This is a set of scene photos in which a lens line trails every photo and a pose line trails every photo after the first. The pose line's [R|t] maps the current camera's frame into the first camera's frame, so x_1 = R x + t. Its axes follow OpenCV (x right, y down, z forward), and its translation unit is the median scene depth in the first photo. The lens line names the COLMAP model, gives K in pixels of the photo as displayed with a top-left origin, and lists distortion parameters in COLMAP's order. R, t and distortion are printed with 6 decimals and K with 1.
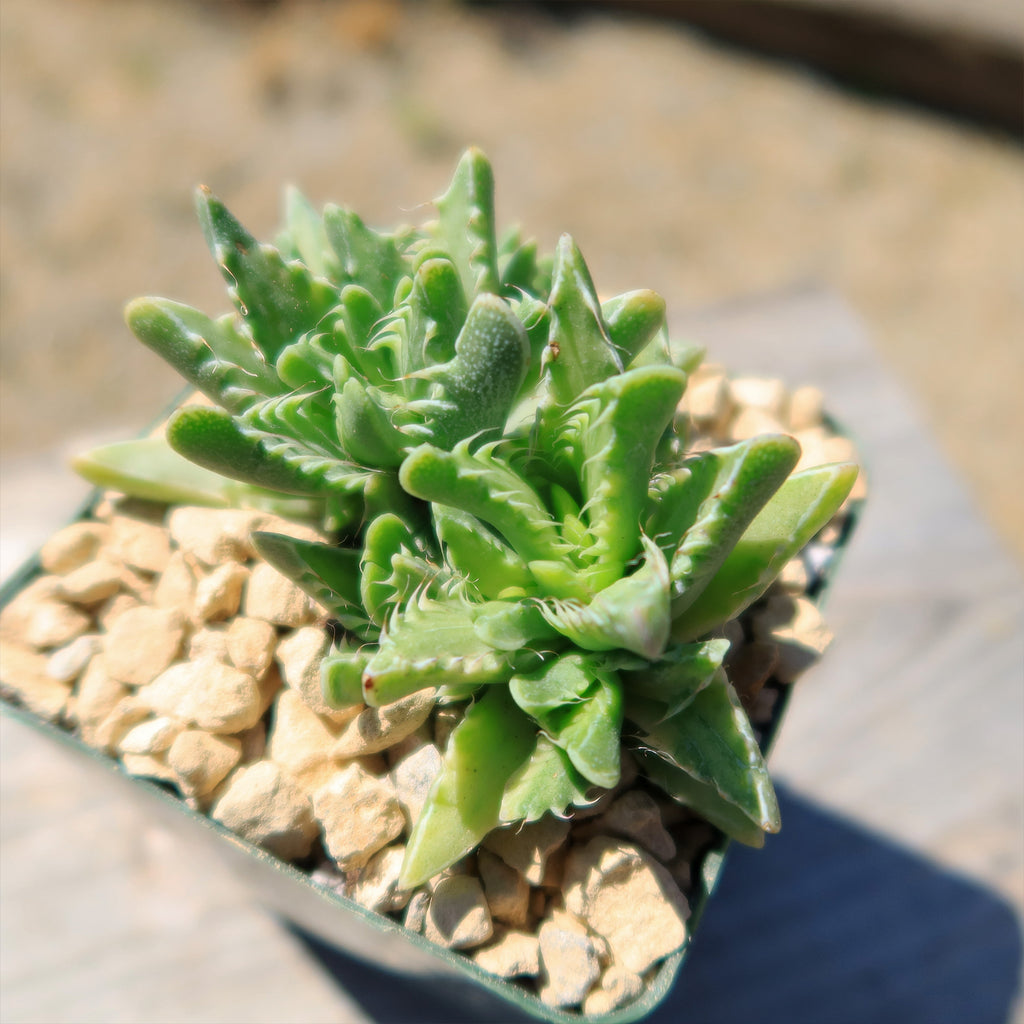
lens RADIAL K [[775.9, 0, 482.8], [0, 775.9, 512.2], [0, 0, 1]] dist [-0.008100, -0.000093]
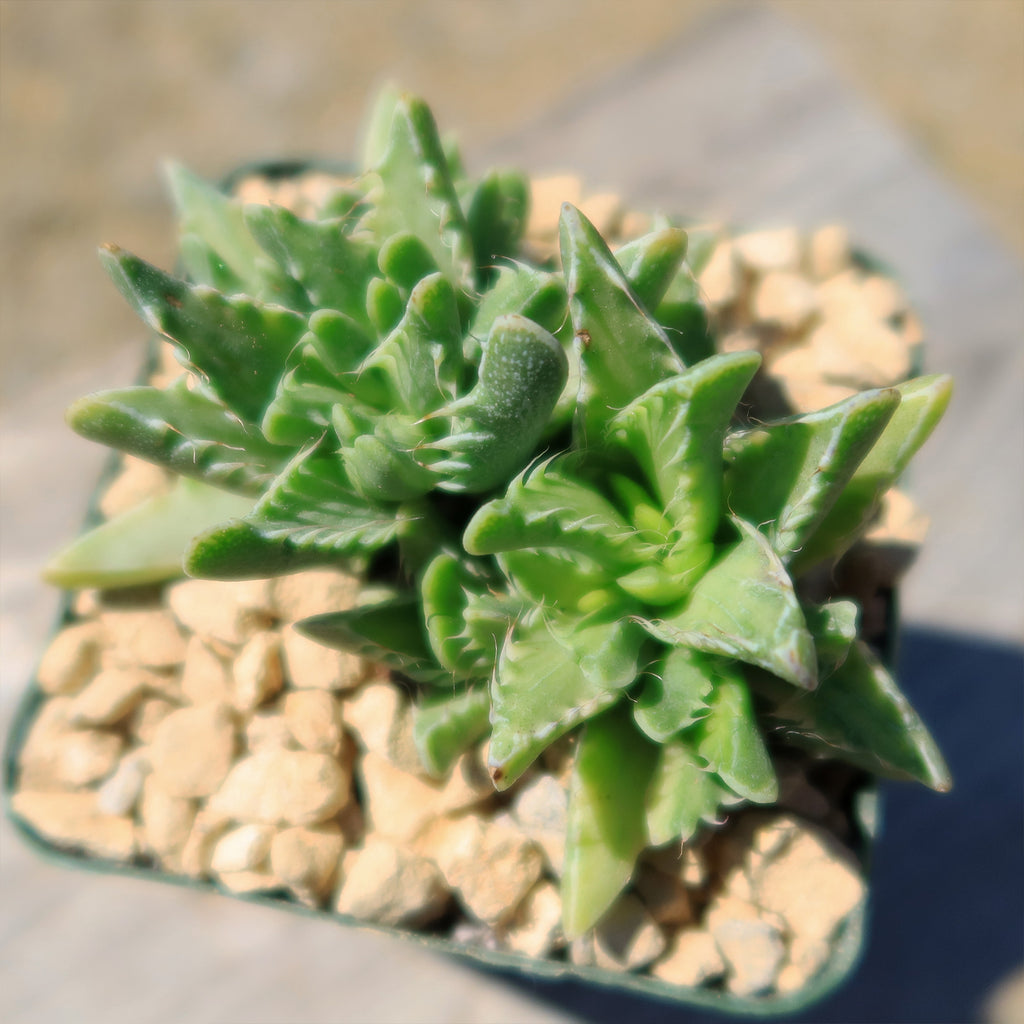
lens RADIAL K [[913.2, 0, 449.1], [0, 913.2, 480.2], [0, 0, 1]] dist [-0.003319, -0.005867]
pose [[0.960488, -0.277993, 0.013483, -0.099063], [0.272486, 0.949116, 0.157893, -0.240454], [-0.056690, -0.147980, 0.987364, -0.003230]]
